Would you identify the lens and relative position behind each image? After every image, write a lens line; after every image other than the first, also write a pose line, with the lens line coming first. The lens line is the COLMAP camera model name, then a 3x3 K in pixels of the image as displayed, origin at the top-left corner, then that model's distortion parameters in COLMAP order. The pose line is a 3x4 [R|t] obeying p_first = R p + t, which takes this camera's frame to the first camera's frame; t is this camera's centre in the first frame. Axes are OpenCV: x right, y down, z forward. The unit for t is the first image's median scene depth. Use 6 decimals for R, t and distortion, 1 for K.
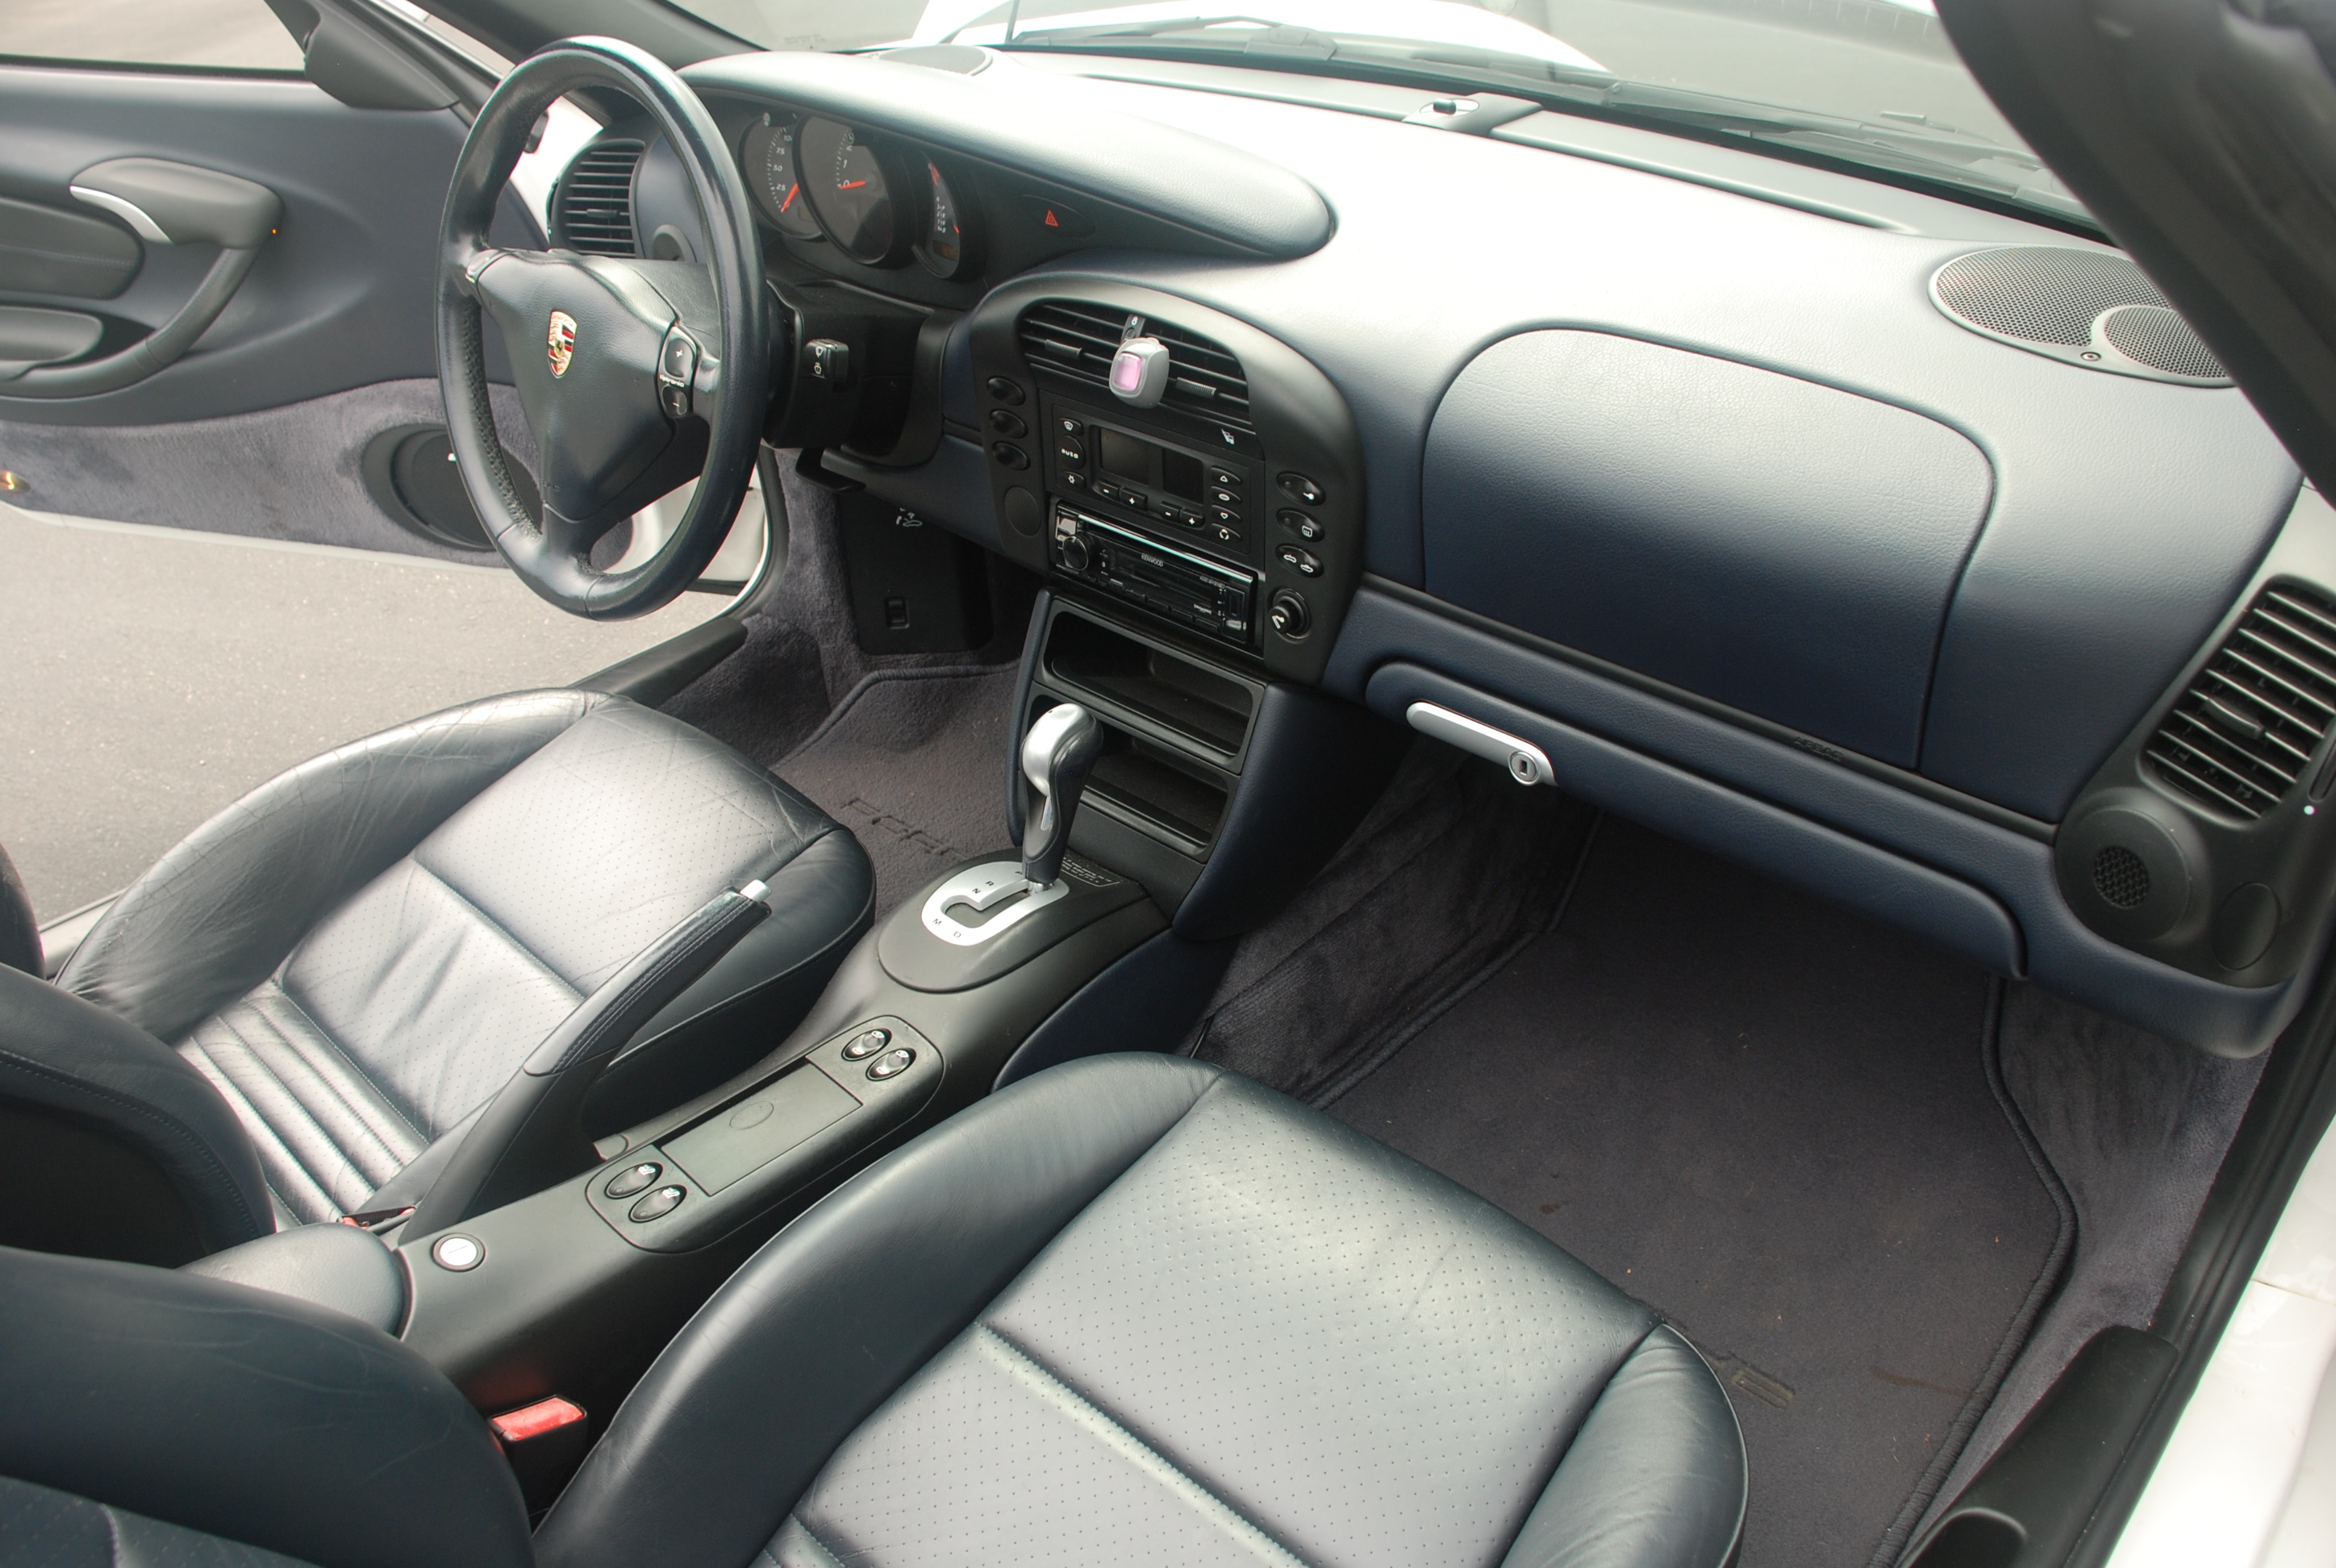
lens RADIAL K [[1769.7, 0, 1168.0], [0, 1769.7, 784.0], [0, 0, 1]] dist [-0.217945, 0.142324]
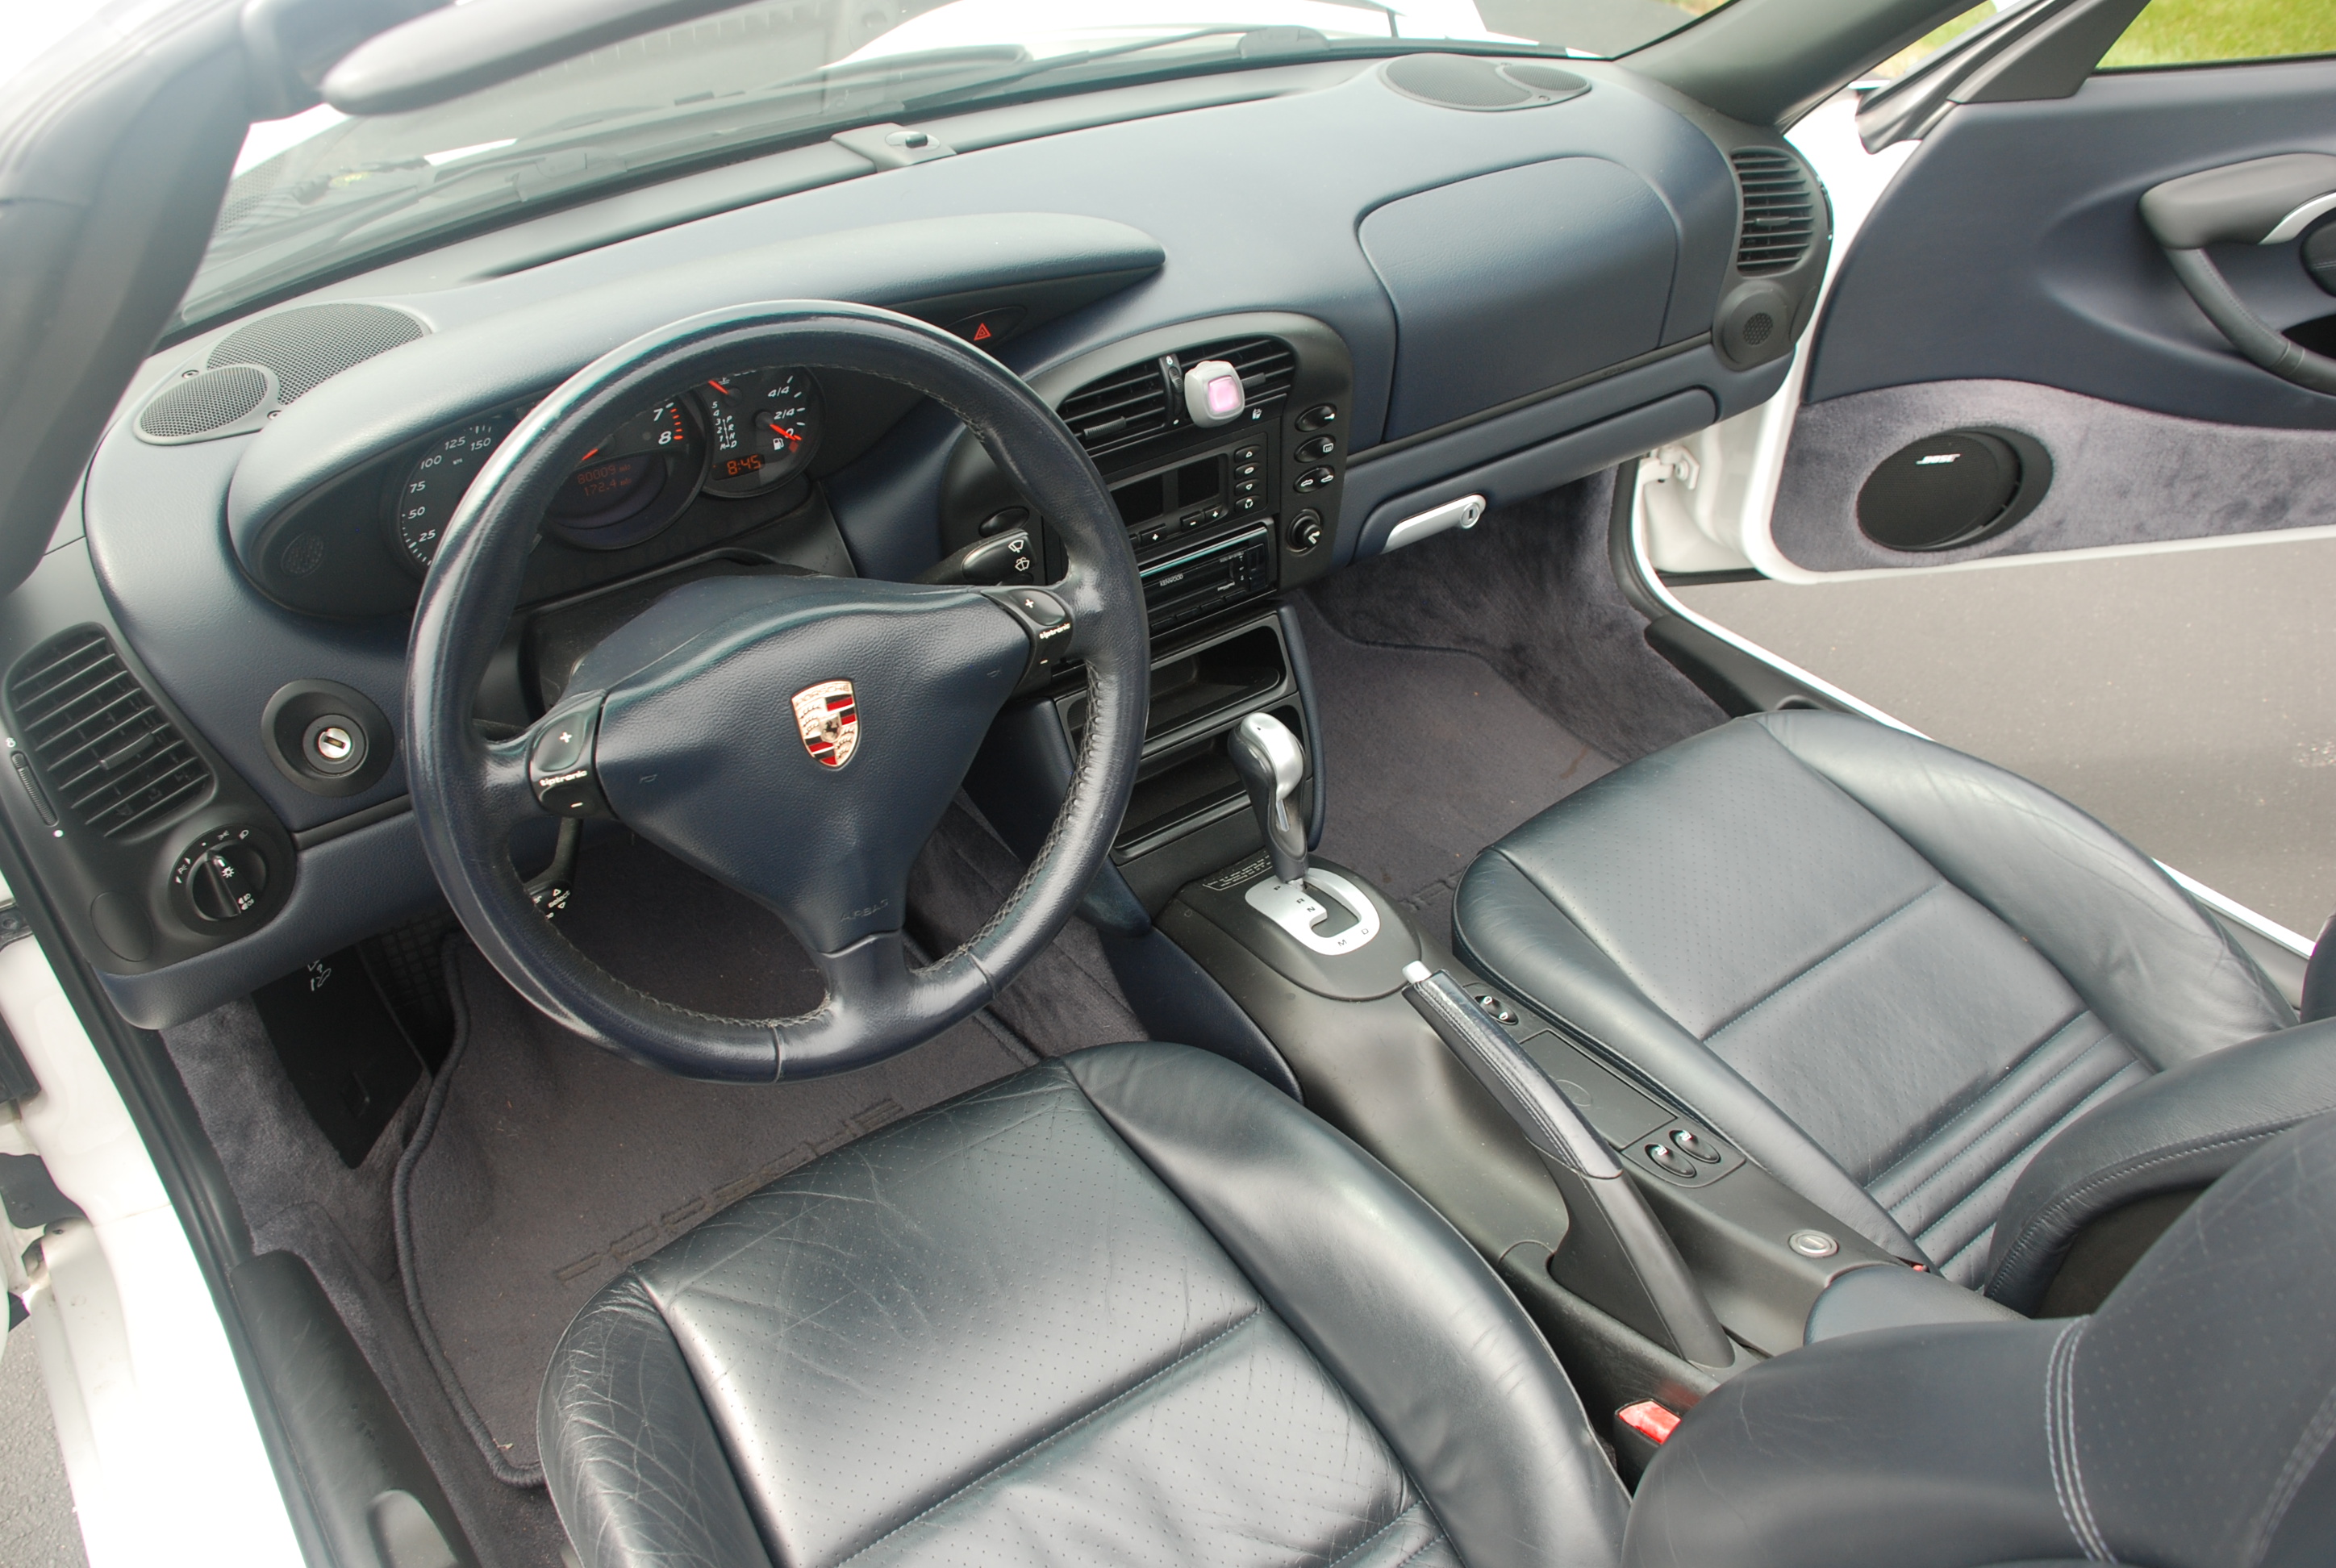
lens RADIAL K [[1769.7, 0, 1168.0], [0, 1769.7, 784.0], [0, 0, 1]] dist [-0.217945, 0.142324]
pose [[0.203032, -0.561239, 0.802365, -0.940814], [0.550688, 0.743007, 0.380372, -0.447048], [-0.809643, 0.364625, 0.459921, 0.573765]]
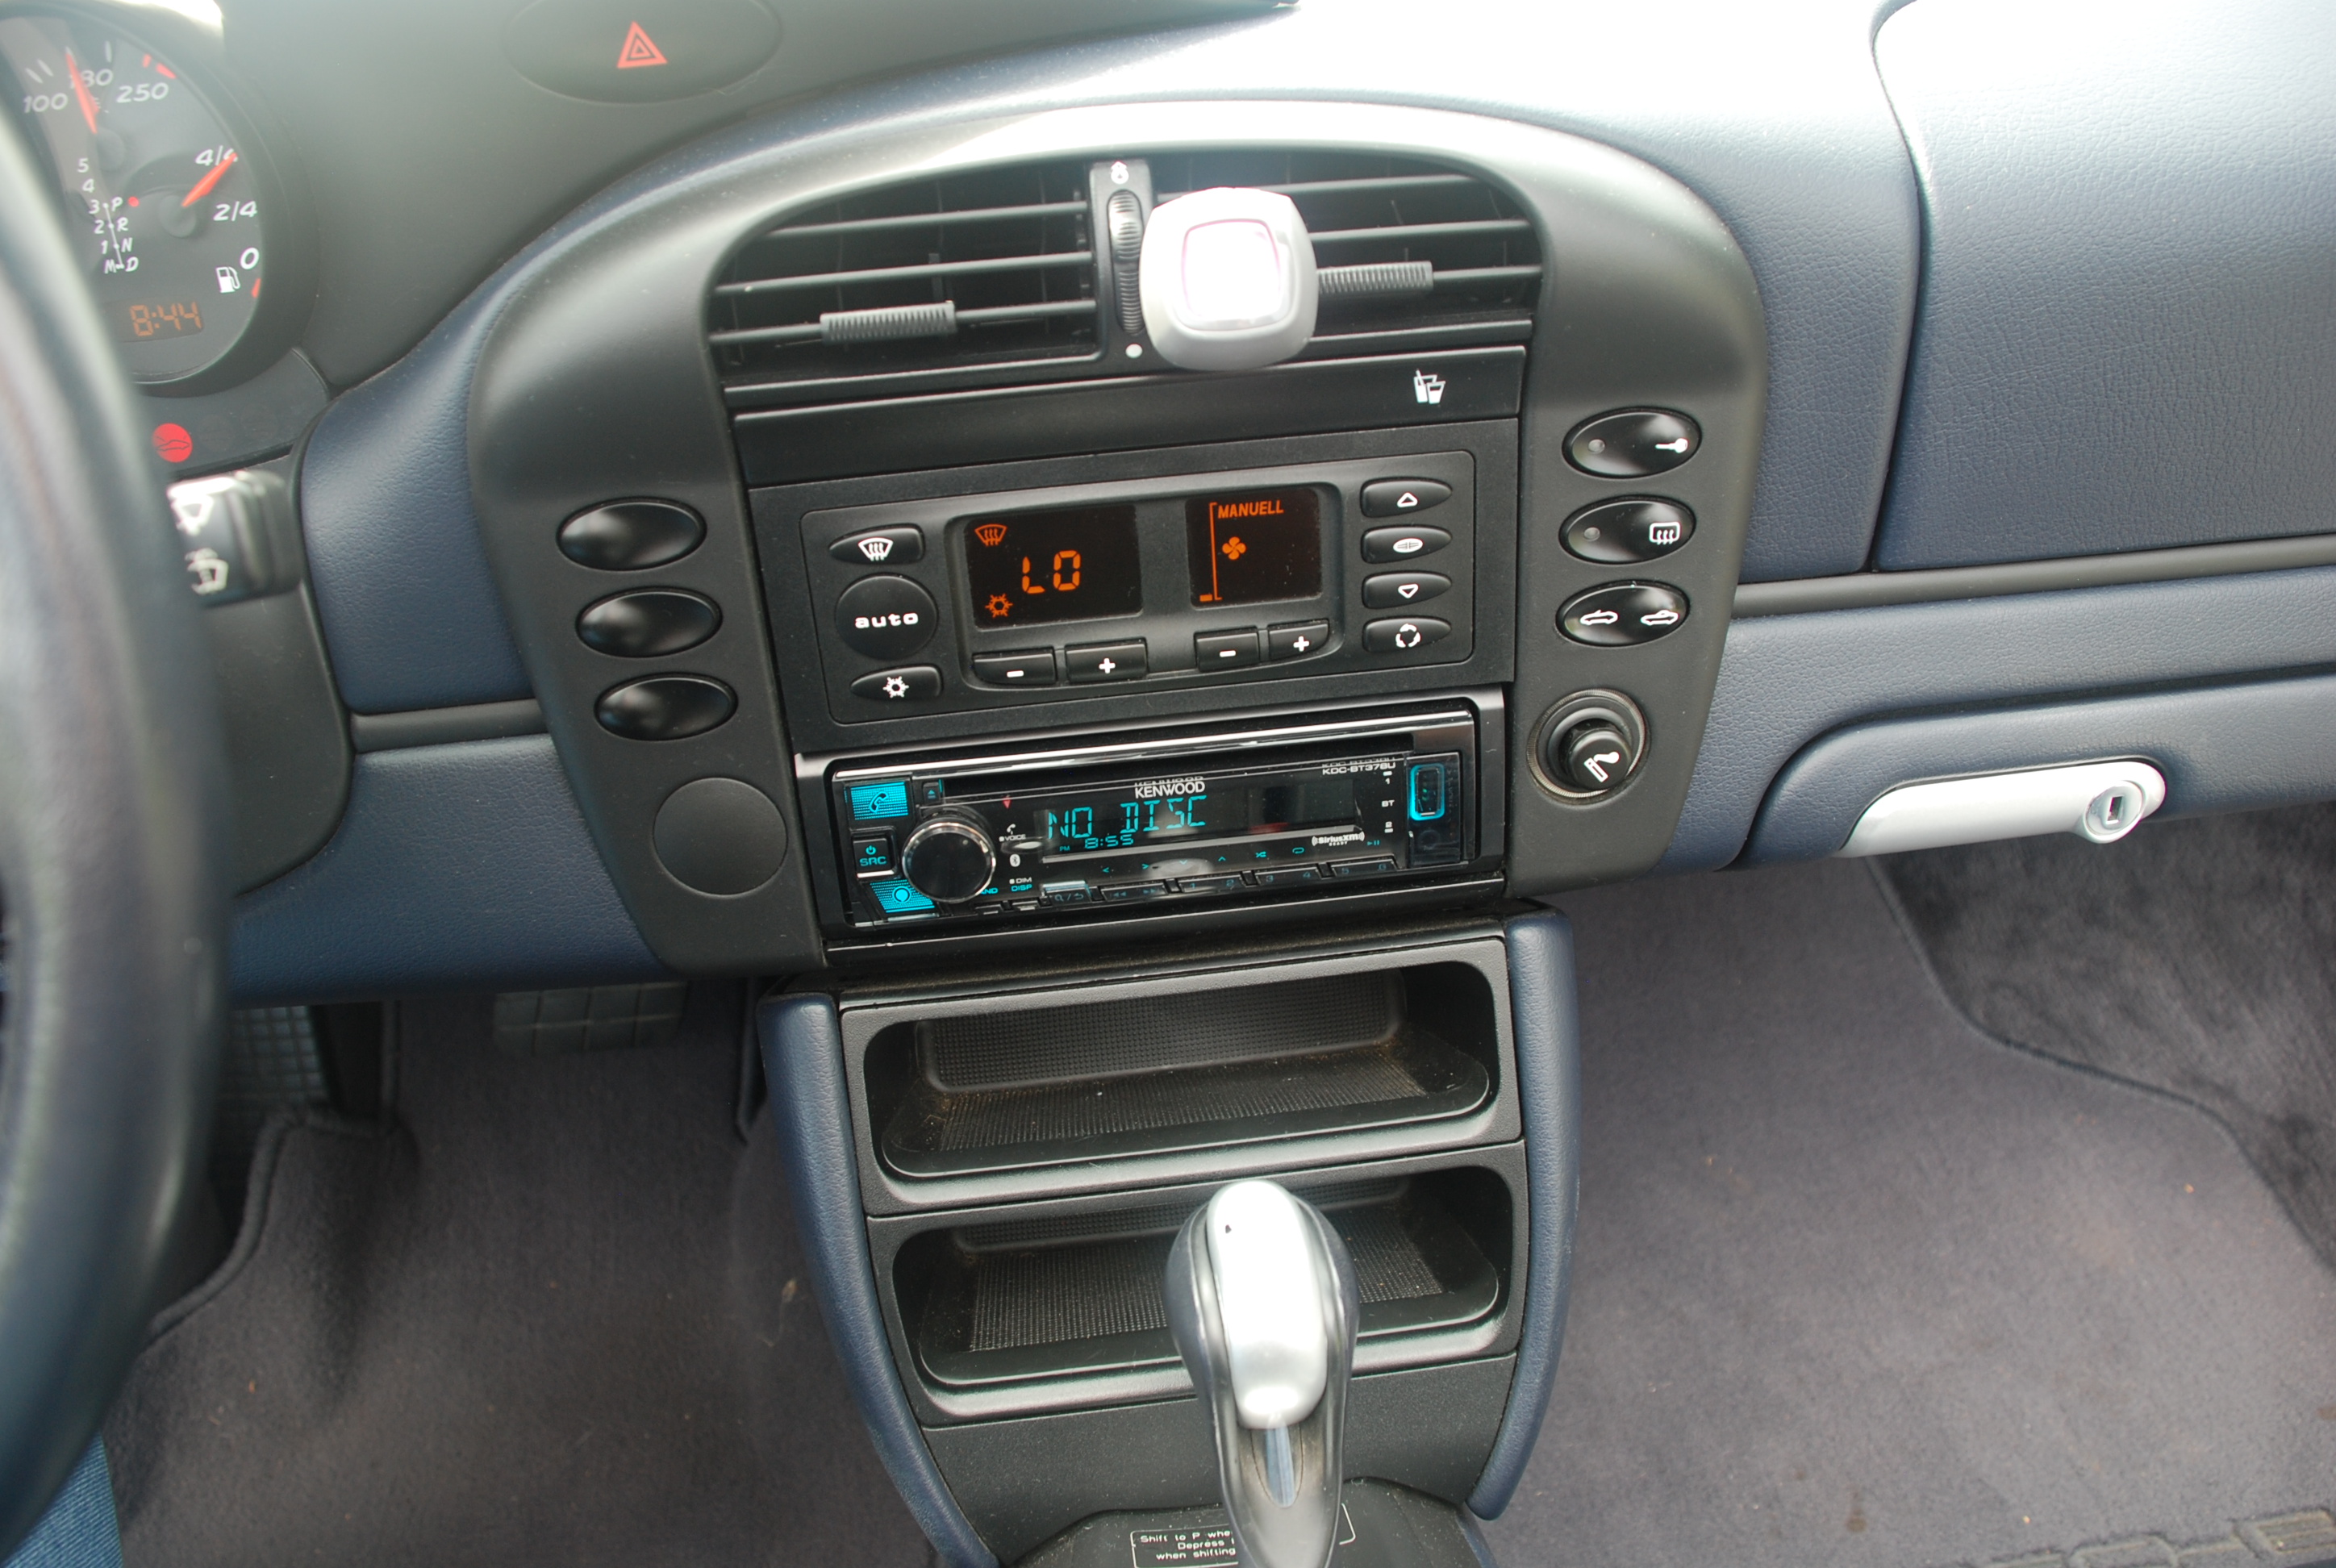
lens RADIAL K [[1769.7, 0, 1168.0], [0, 1769.7, 784.0], [0, 0, 1]] dist [-0.217945, 0.142324]
pose [[0.669957, -0.360387, 0.649060, -0.284002], [0.448108, 0.893352, 0.033493, -0.144955], [-0.591910, 0.268410, 0.759999, 0.698572]]
